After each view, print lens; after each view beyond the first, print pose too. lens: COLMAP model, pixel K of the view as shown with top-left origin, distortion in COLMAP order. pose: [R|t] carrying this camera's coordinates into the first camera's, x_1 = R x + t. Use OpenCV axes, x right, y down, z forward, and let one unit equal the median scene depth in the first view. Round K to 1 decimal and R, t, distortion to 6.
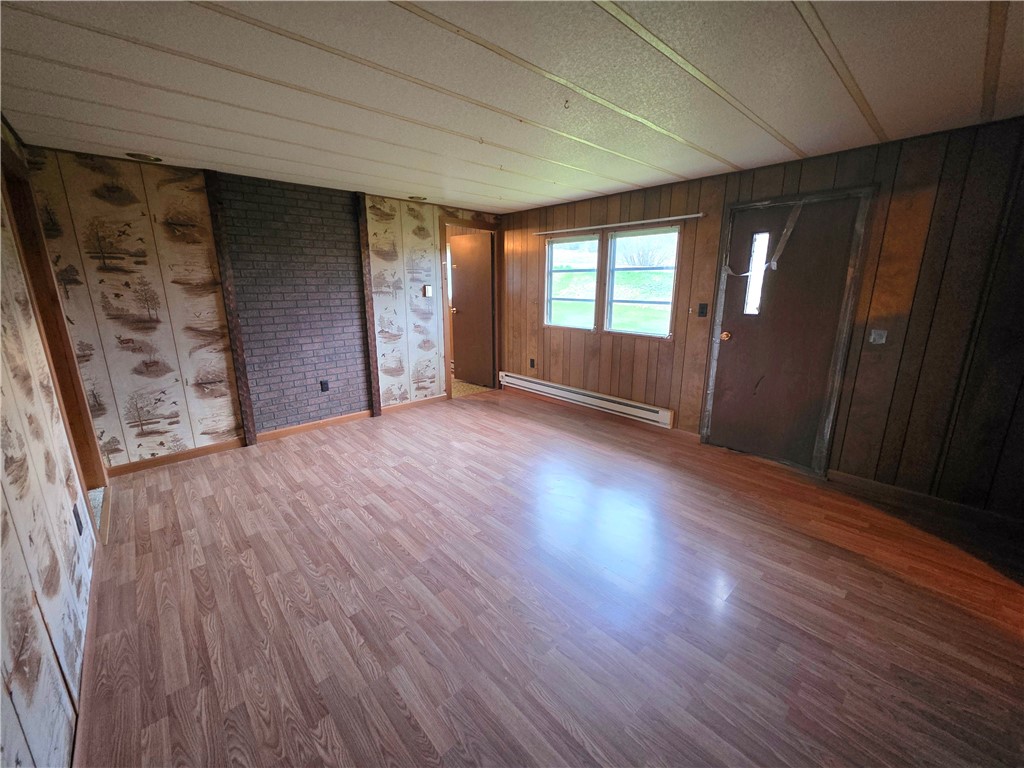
lens RADIAL K [[404.0, 0, 512.0], [0, 404.0, 384.0], [0, 0, 1]] dist [-0.001028, 0.000067]
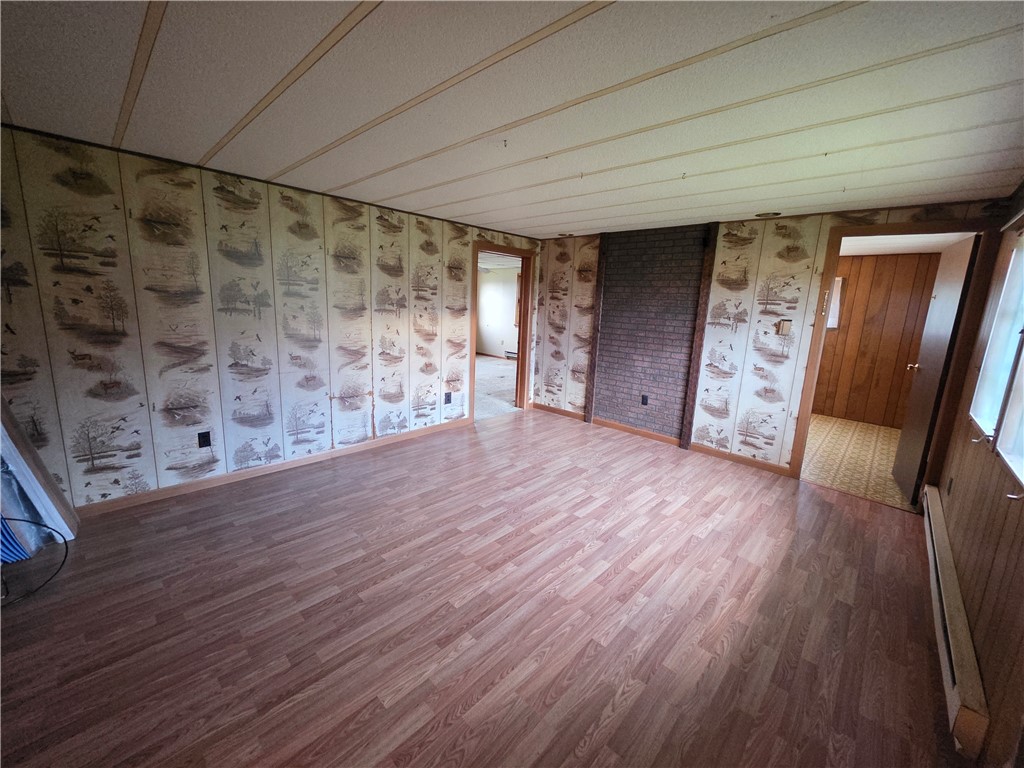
lens RADIAL K [[413.5, 0, 512.0], [0, 413.5, 384.0], [0, 0, 1]] dist [0.001272, -0.000085]
pose [[0.057002, 0.201332, -0.977863, 0.676500], [-0.283023, 0.942534, 0.177560, -0.146692], [0.957418, 0.266636, 0.110708, 0.534287]]
